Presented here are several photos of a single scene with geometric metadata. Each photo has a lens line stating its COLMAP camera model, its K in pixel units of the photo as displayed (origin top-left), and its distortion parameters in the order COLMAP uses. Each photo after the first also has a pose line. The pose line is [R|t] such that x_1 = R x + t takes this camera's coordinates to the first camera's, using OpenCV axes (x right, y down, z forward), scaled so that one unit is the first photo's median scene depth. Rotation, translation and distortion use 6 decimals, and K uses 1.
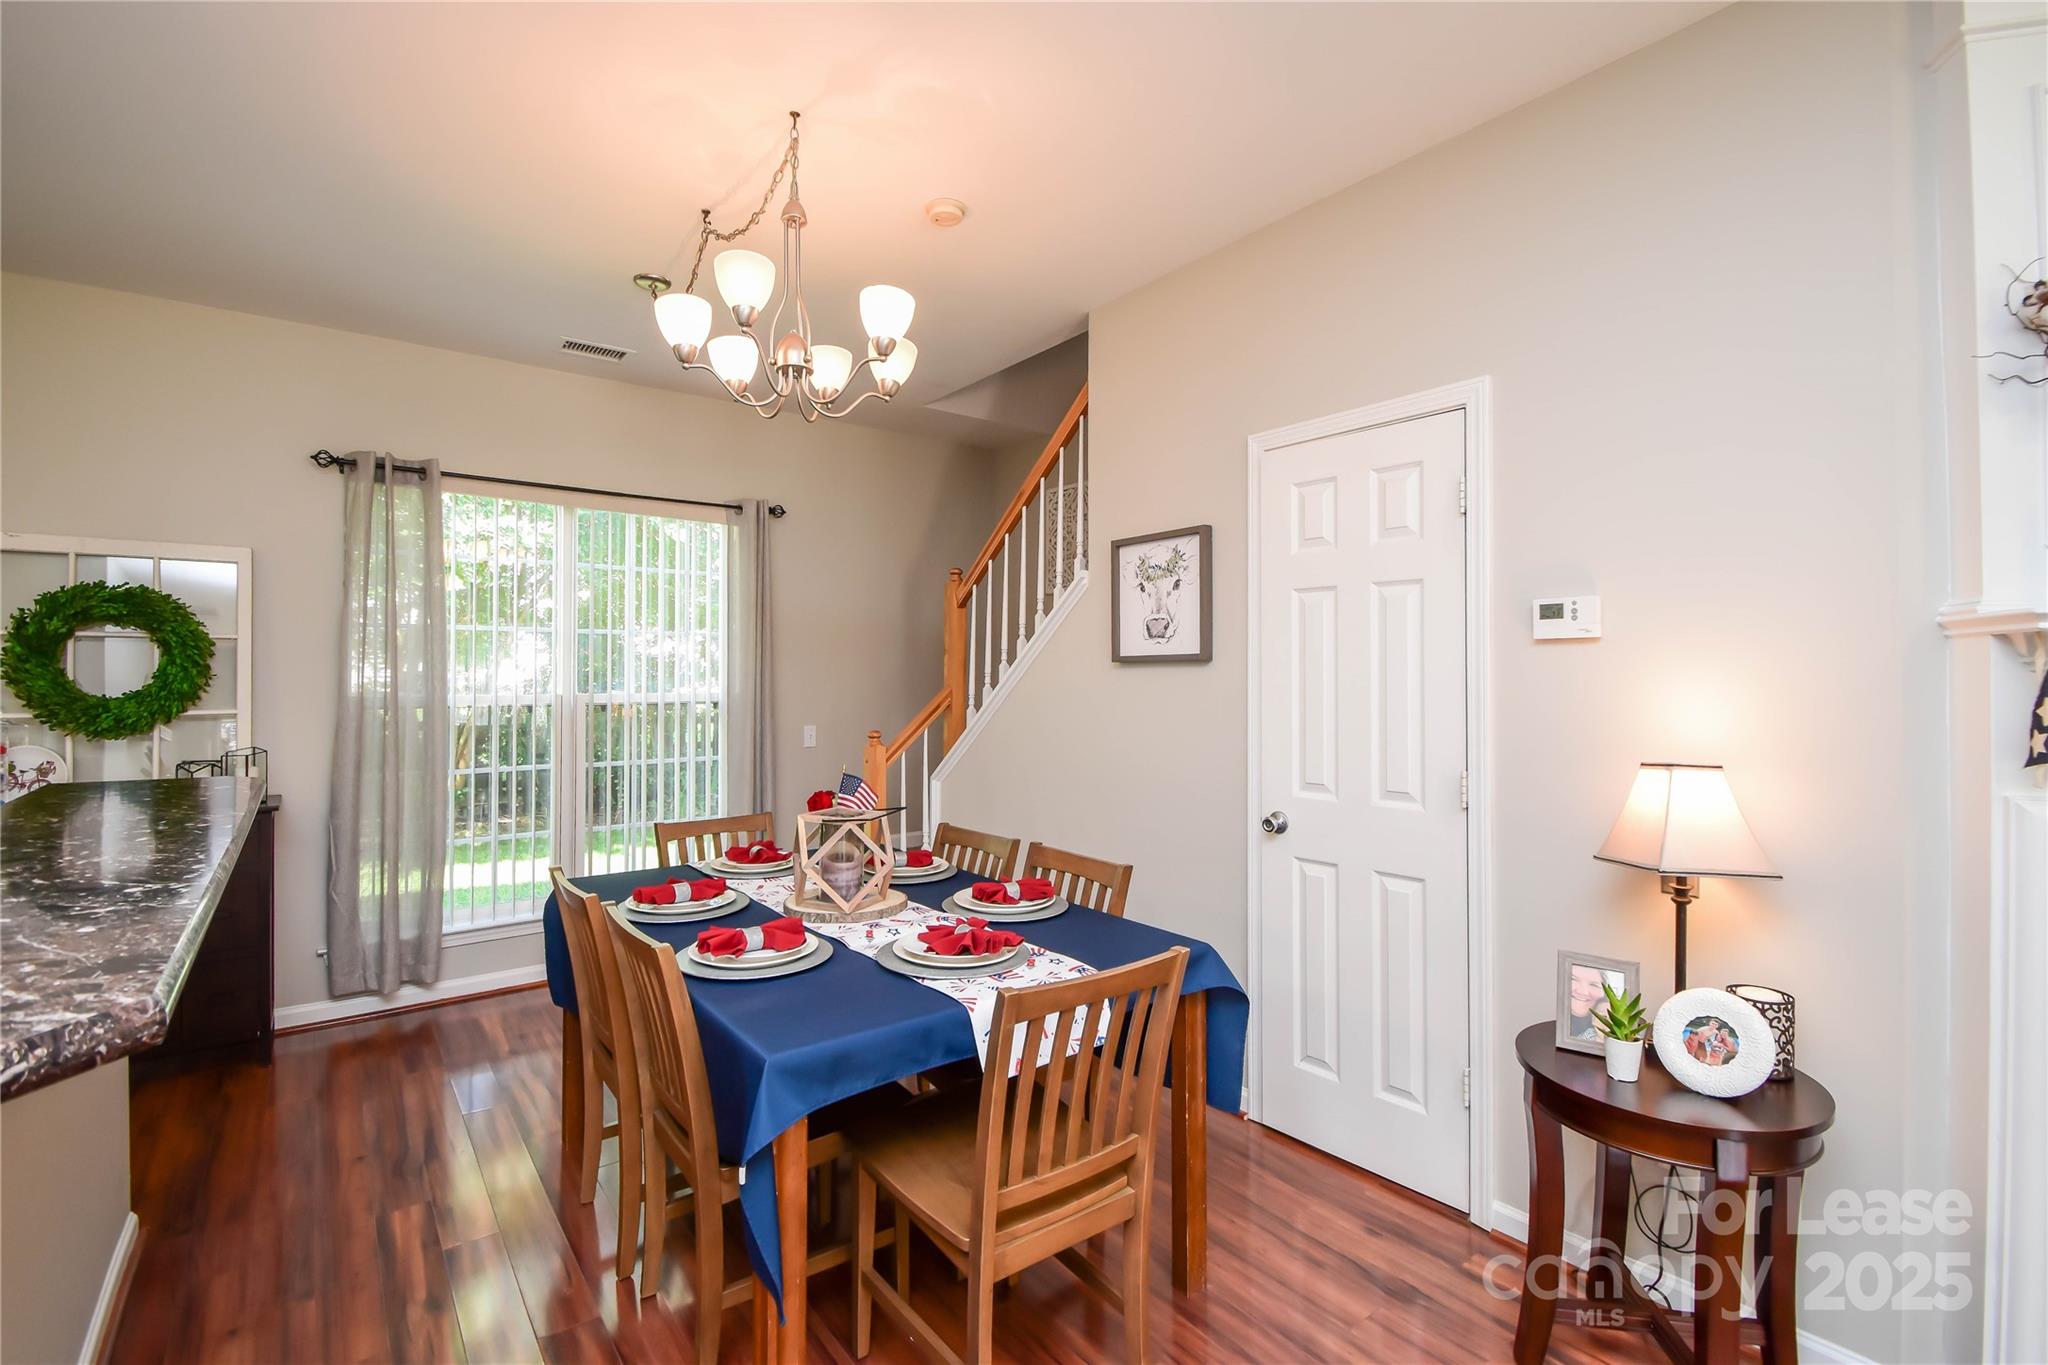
lens RADIAL K [[932.3, 0, 1041.2], [0, 932.3, 667.5], [0, 0, 1]] dist [0.000314, -0.004624]
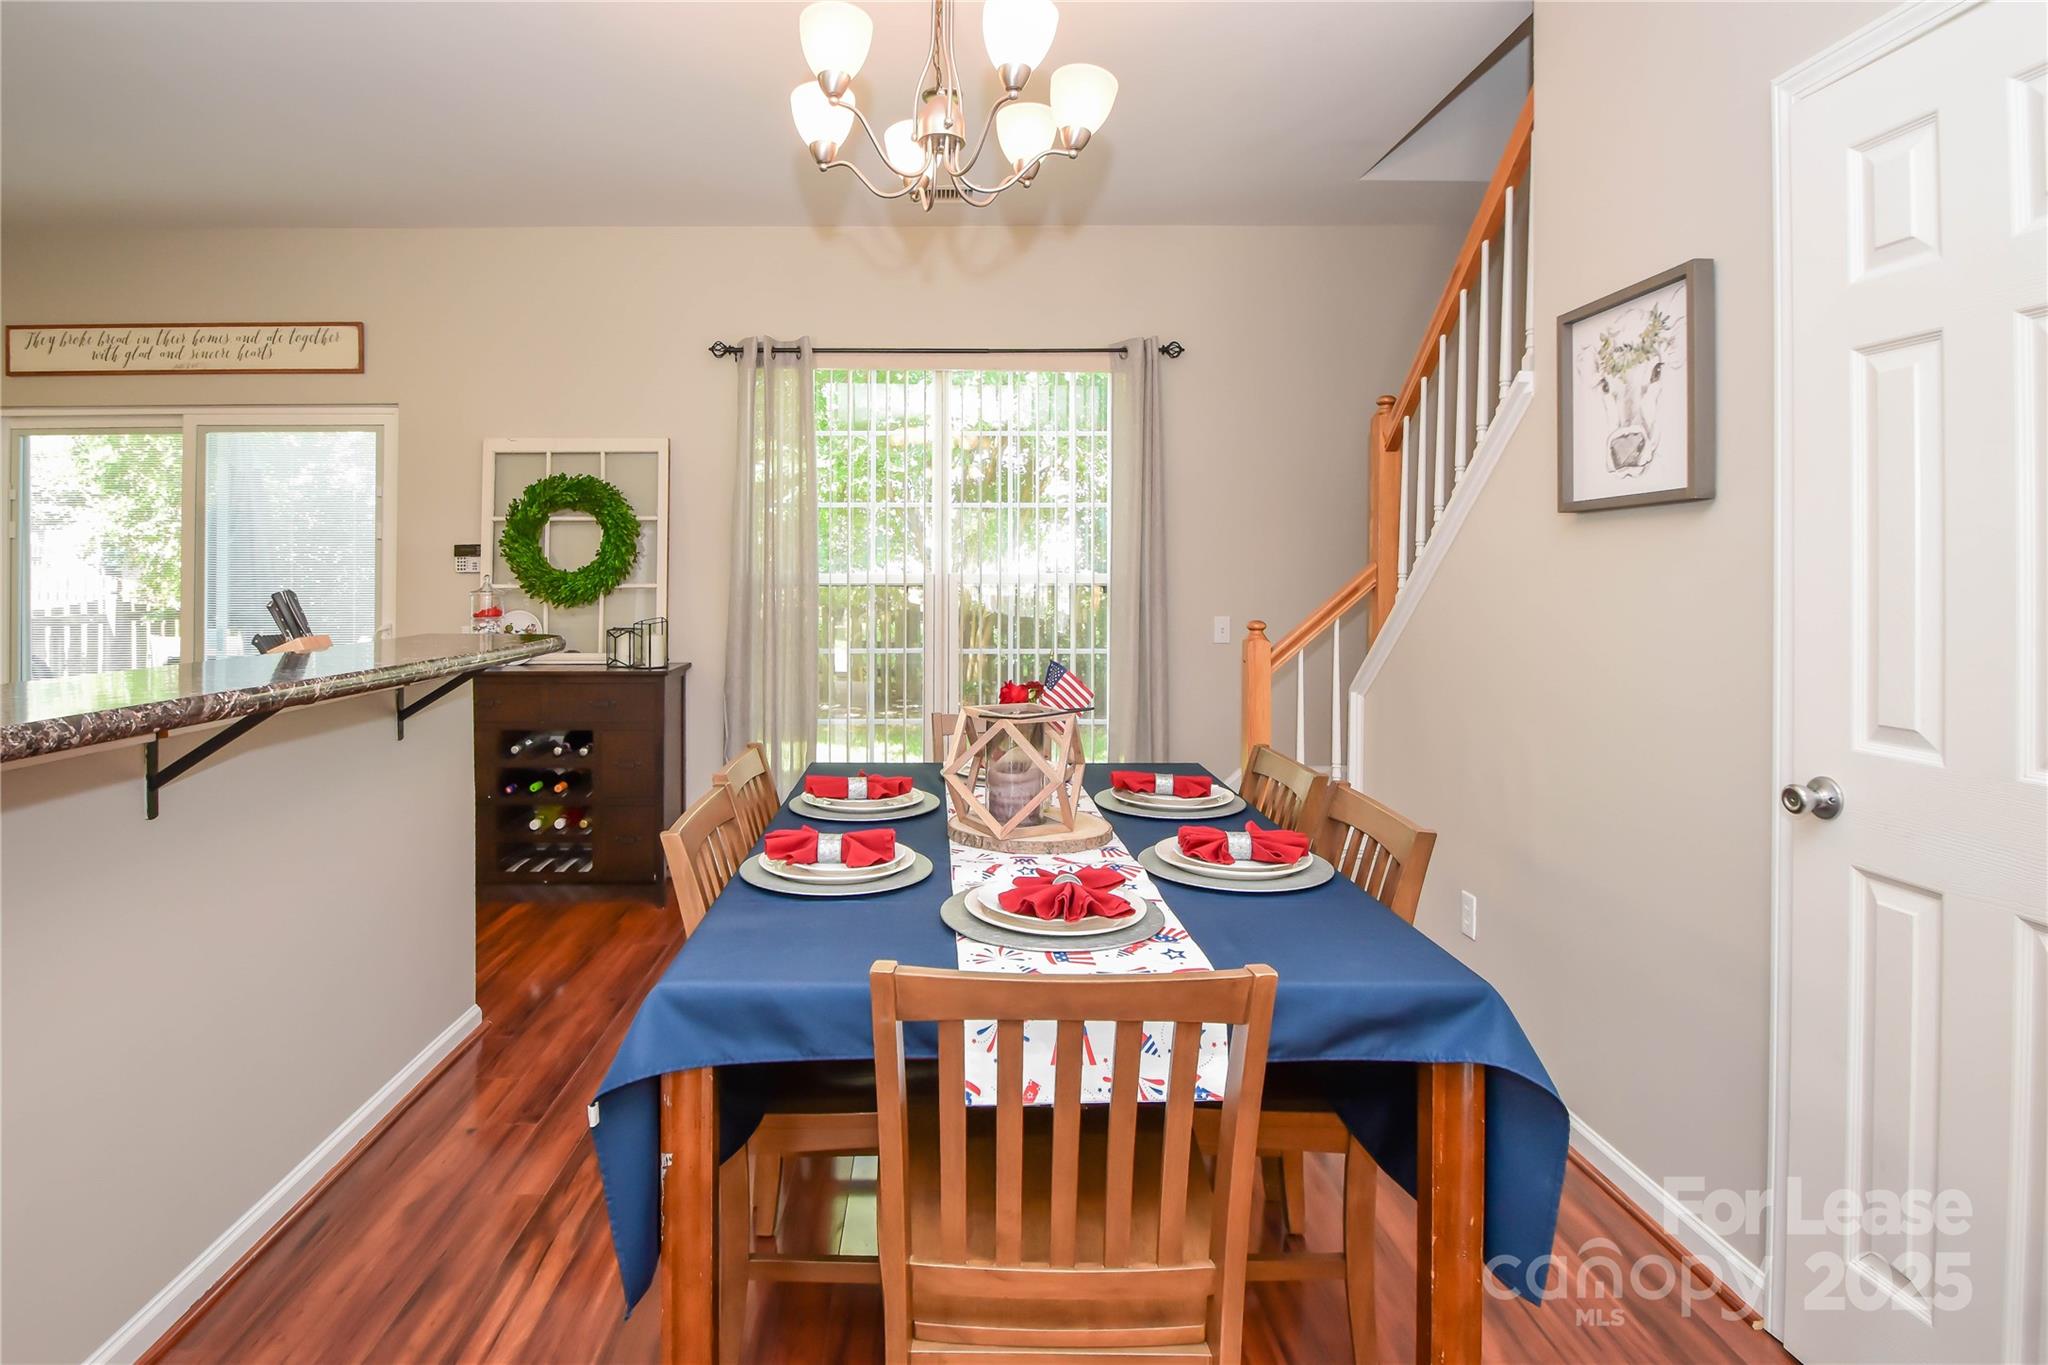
lens RADIAL K [[1099.4, 0, 917.1], [0, 1099.4, 570.7], [0, 0, 1]] dist [-0.001325, -0.005496]
pose [[0.785398, -0.003170, -0.618984, 0.204586], [0.008519, 0.999948, 0.005688, 0.026380], [0.618933, -0.009741, 0.785383, 0.173994]]
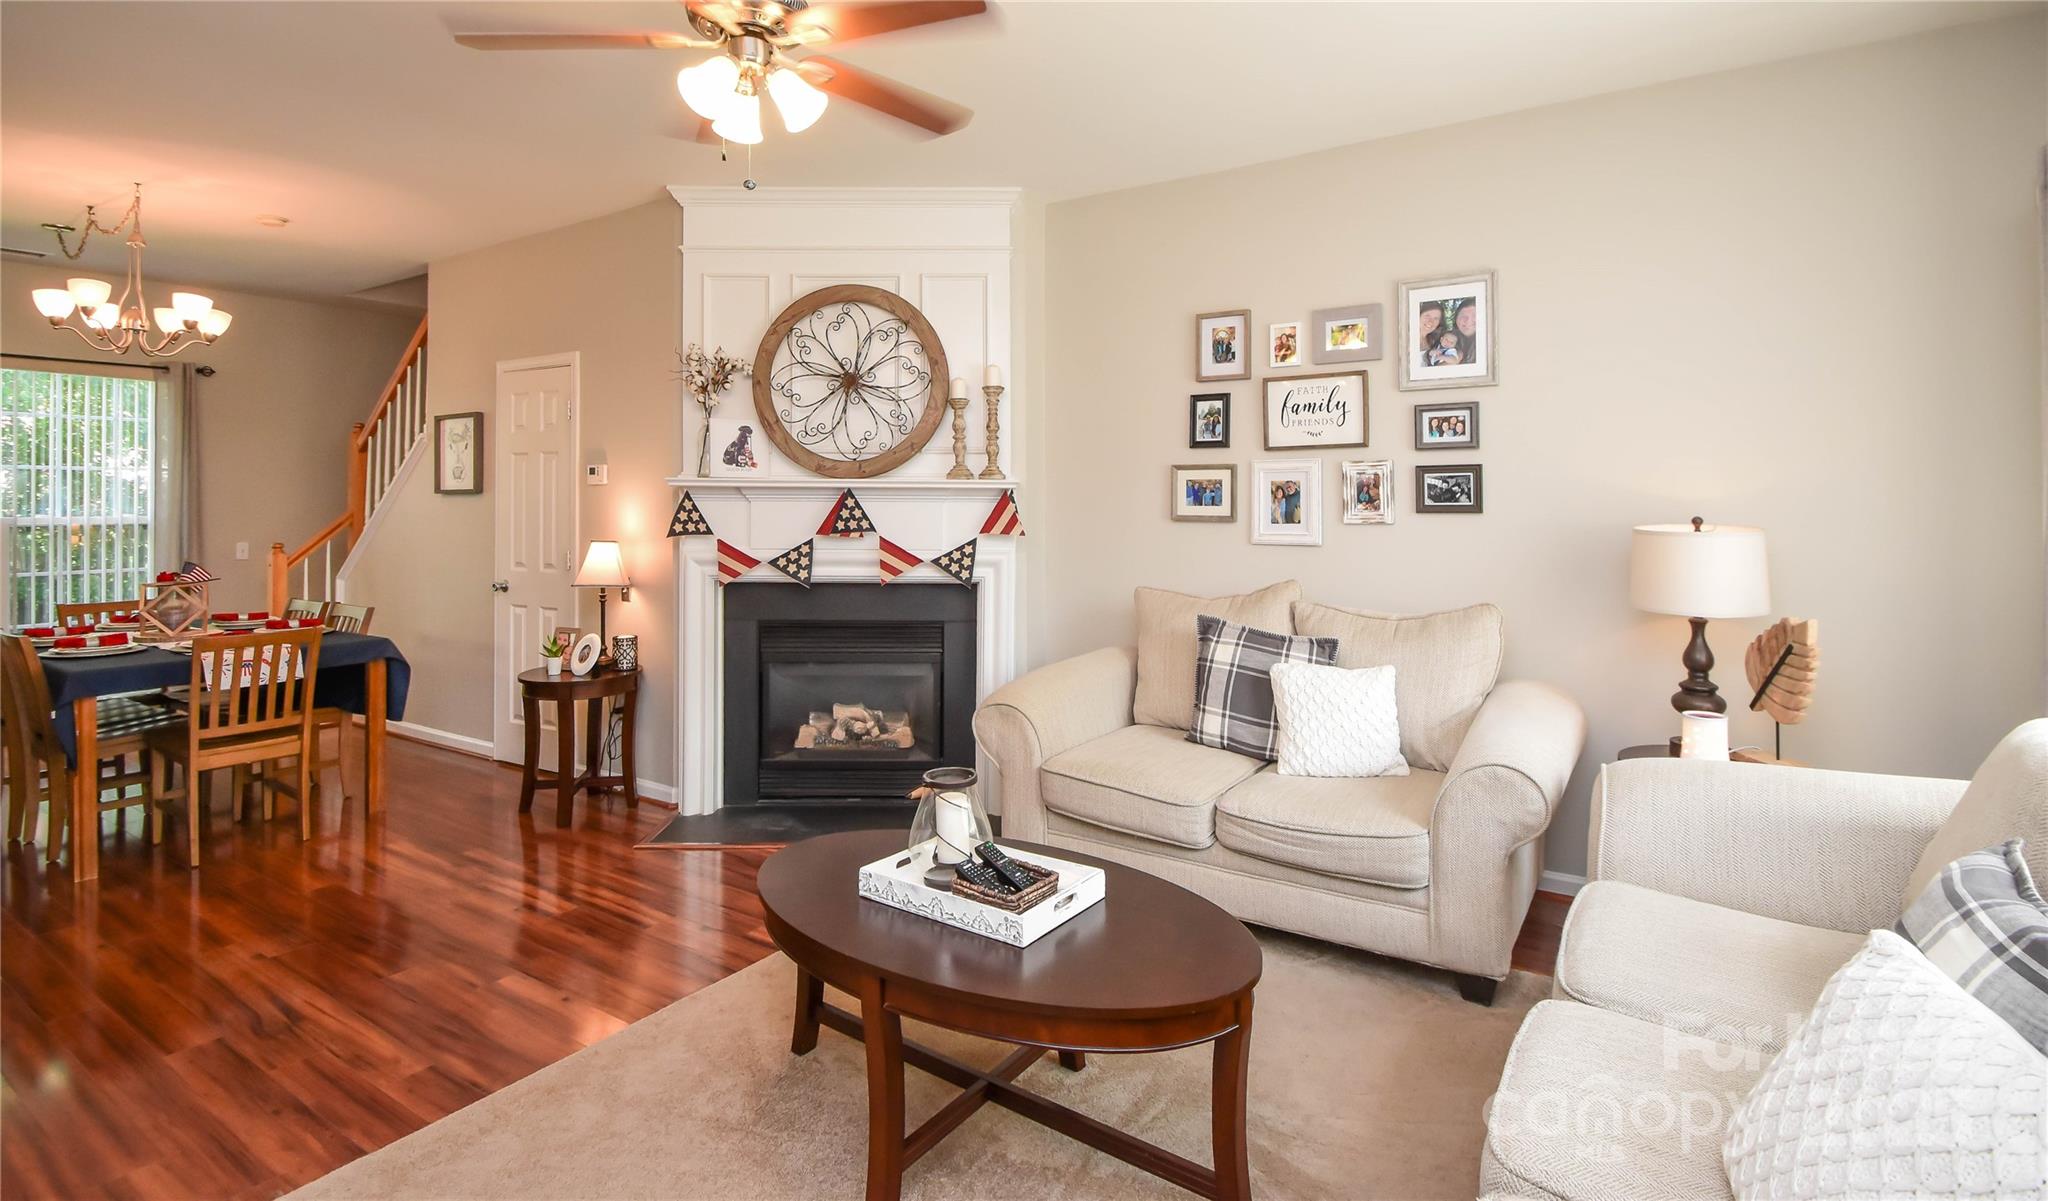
lens RADIAL K [[935.0, 0, 978.1], [0, 935.0, 503.4], [0, 0, 1]] dist [0.012246, -0.001019]
pose [[0.950421, -0.000649, 0.310966, 0.479366], [-0.003270, 0.999922, 0.012083, -0.012574], [-0.310950, -0.012500, 0.950344, -0.819892]]
